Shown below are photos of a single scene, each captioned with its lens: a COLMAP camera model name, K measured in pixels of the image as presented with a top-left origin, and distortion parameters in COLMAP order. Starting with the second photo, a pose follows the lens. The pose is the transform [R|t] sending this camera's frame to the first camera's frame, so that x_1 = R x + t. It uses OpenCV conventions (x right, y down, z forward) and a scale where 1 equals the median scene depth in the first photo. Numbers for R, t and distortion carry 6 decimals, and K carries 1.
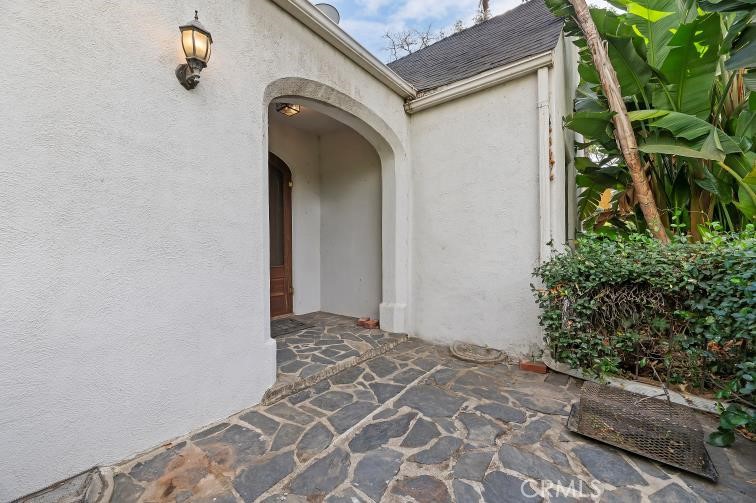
lens RADIAL K [[313.7, 0, 374.1], [0, 313.7, 251.9], [0, 0, 1]] dist [-0.002680, 0.000831]
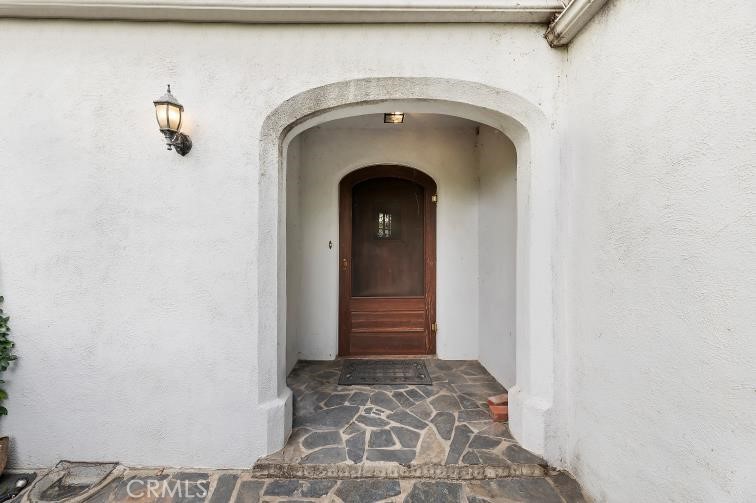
lens RADIAL K [[313.7, 0, 376.9], [0, 313.7, 246.5], [0, 0, 1]] dist [-0.002680, 0.000831]
pose [[0.602447, 0.004412, -0.798147, 0.444358], [-0.006939, 0.999976, 0.000290, -0.129875], [0.798129, 0.005364, 0.602463, 0.562616]]
